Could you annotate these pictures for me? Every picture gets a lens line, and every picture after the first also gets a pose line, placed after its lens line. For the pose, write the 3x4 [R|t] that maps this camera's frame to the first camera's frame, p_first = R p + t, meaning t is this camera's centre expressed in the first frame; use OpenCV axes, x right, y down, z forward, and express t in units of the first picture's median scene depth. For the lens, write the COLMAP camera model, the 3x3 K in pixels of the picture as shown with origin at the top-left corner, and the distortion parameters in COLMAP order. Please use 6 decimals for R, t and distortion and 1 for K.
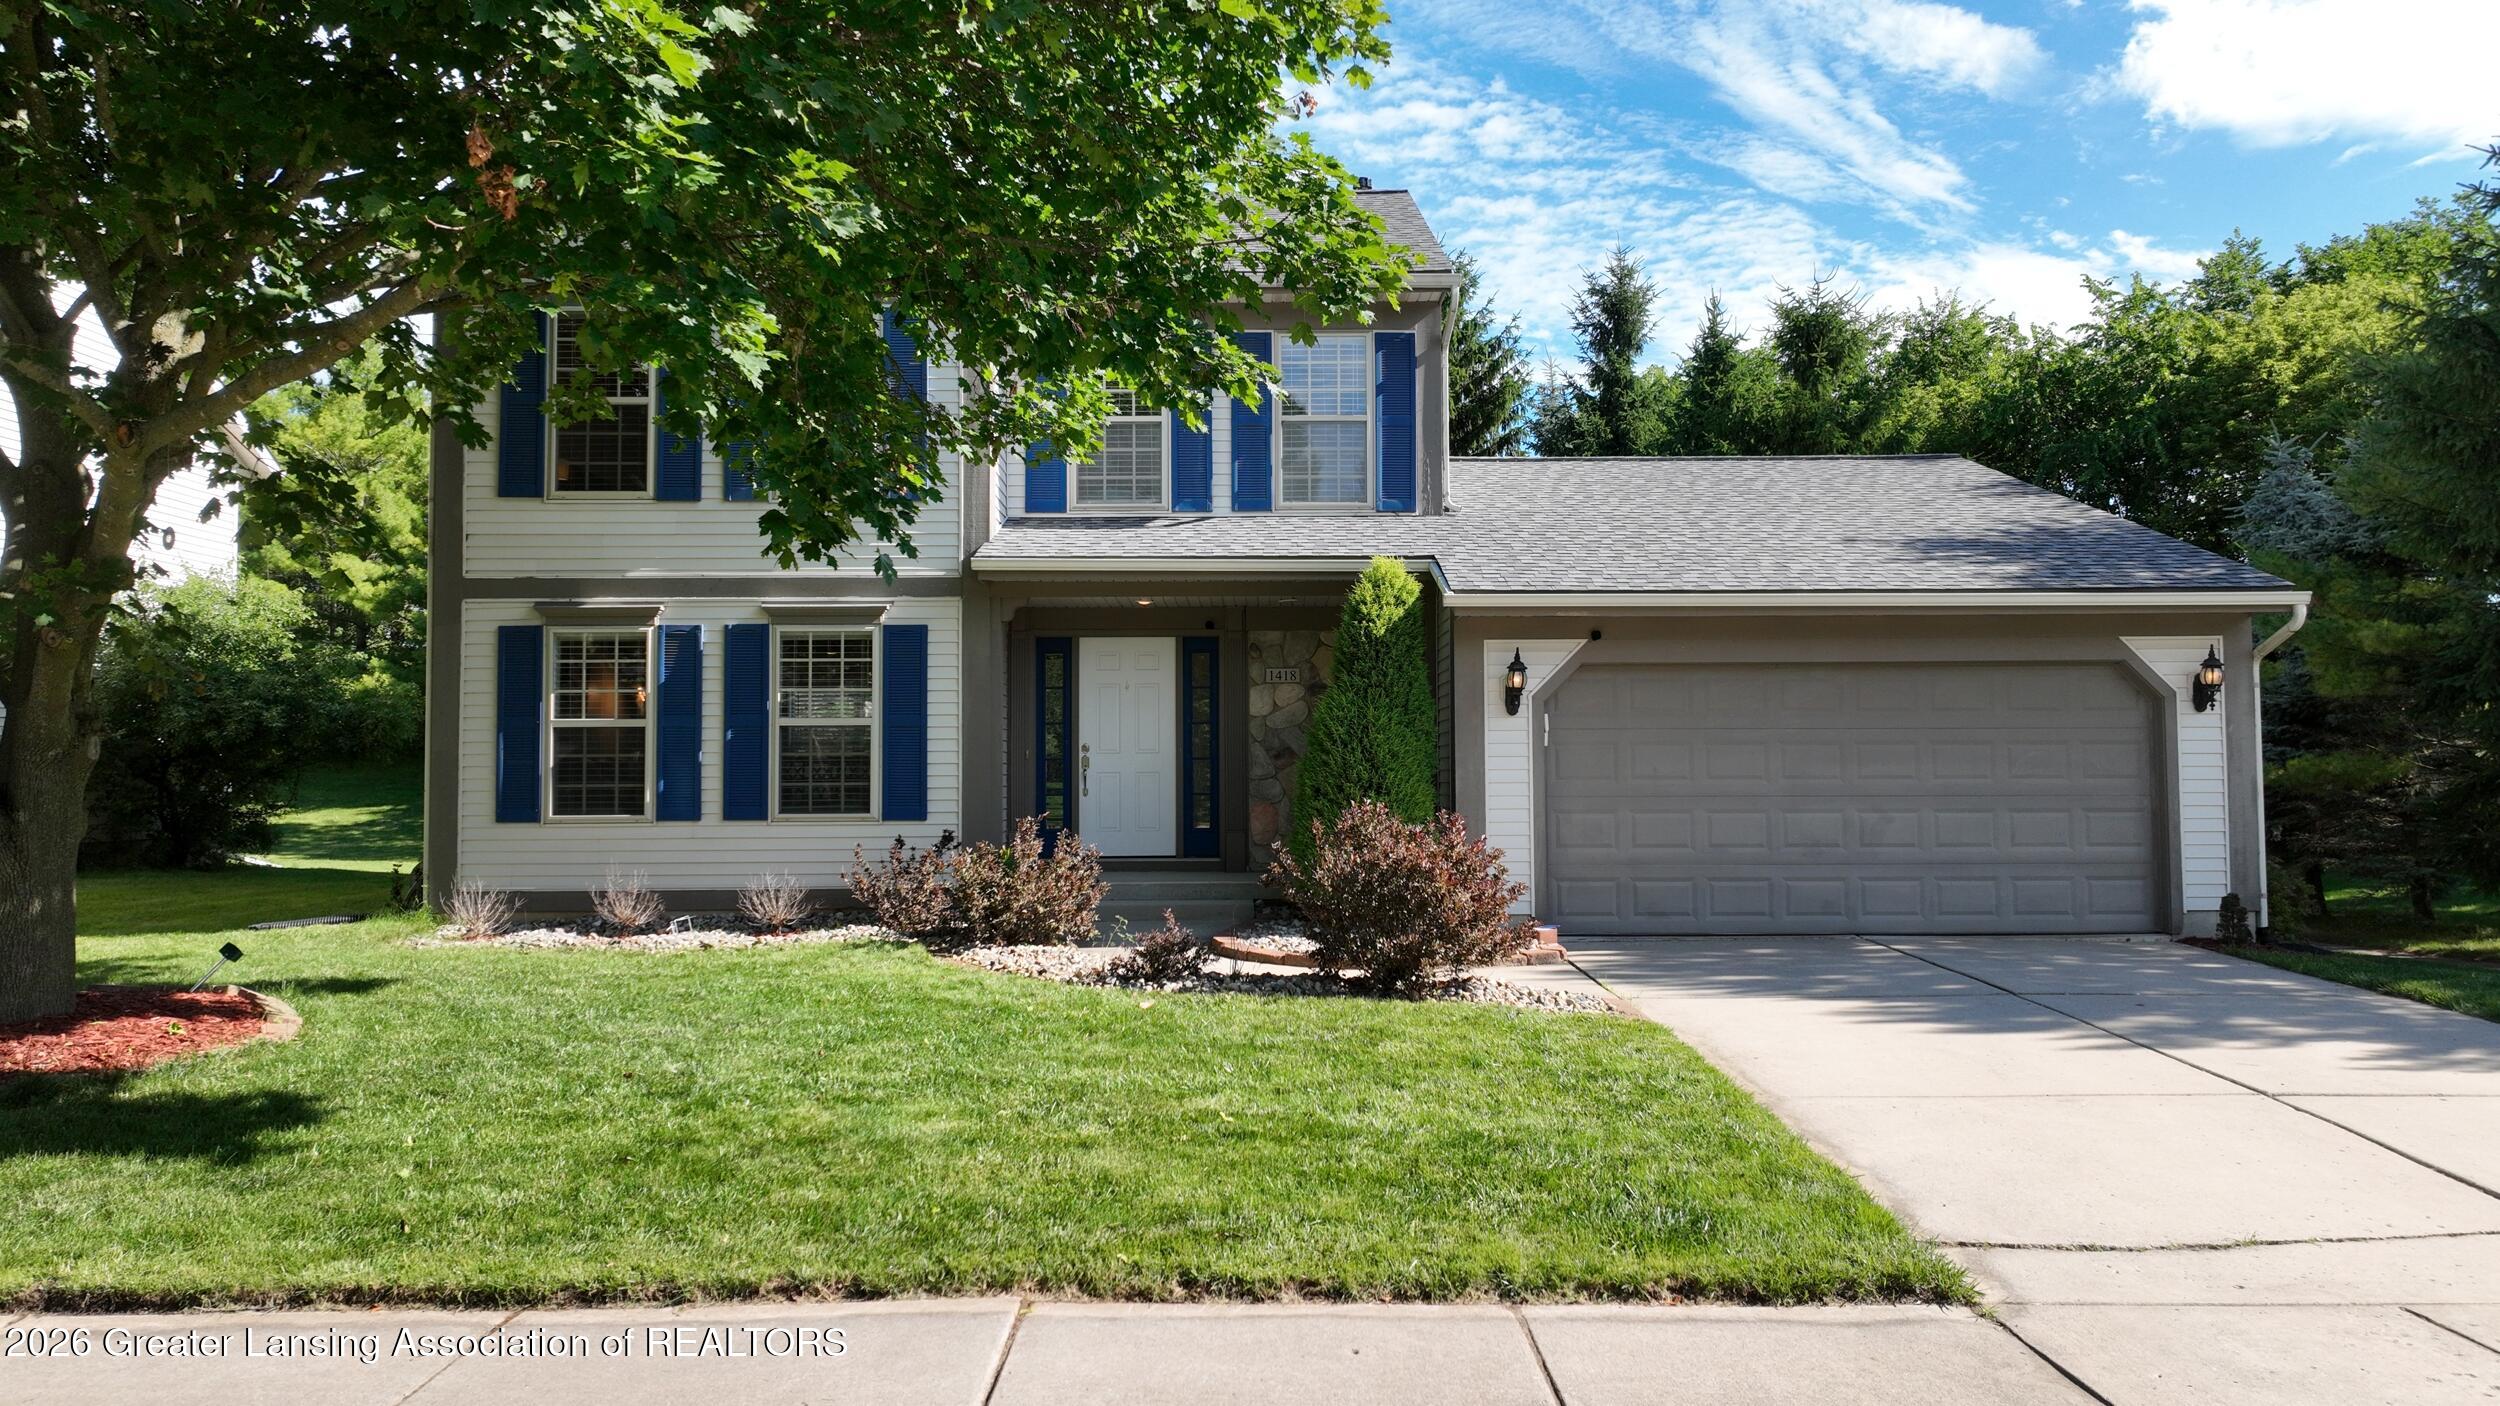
lens RADIAL K [[1755.3, 0, 1252.5], [0, 1755.3, 712.0], [0, 0, 1]] dist [0.011377, -0.001308]
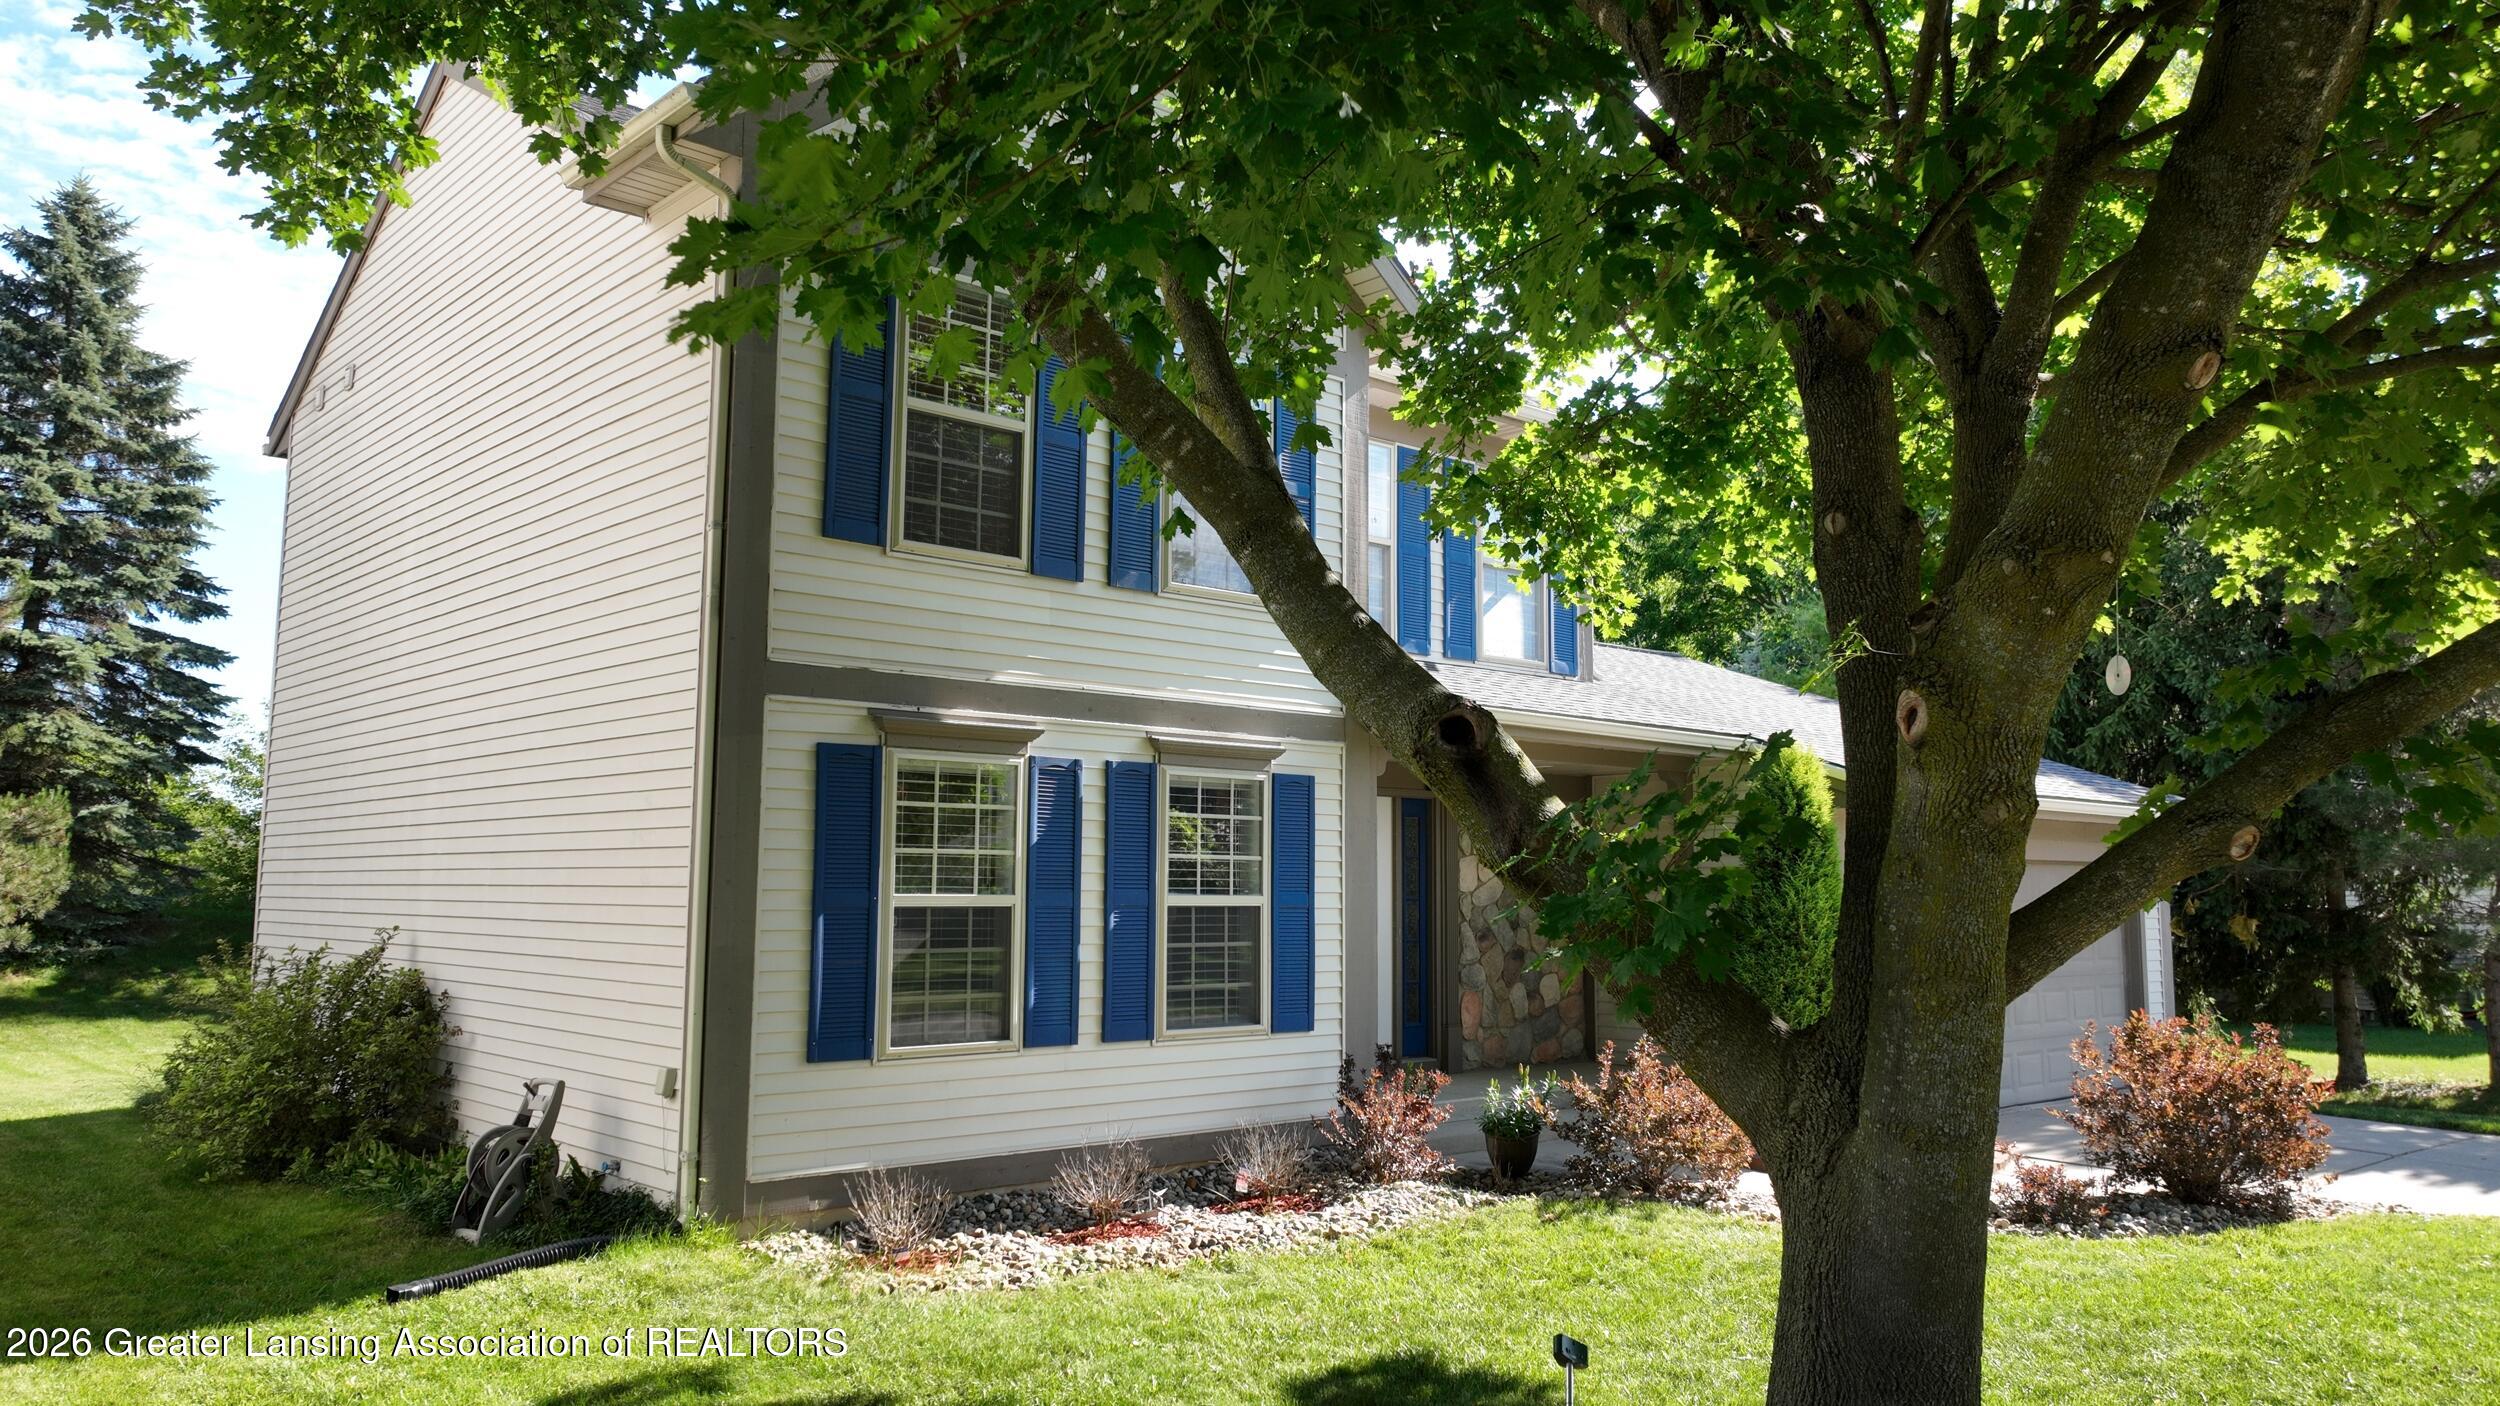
lens RADIAL K [[1792.4, 0, 1242.0], [0, 1792.4, 693.8], [0, 0, 1]] dist [0.011741, 0.001368]
pose [[0.750236, 0.081486, 0.656129, -0.733252], [-0.028477, 0.995438, -0.091065, -0.012588], [-0.660557, 0.049635, 0.749134, 0.426992]]
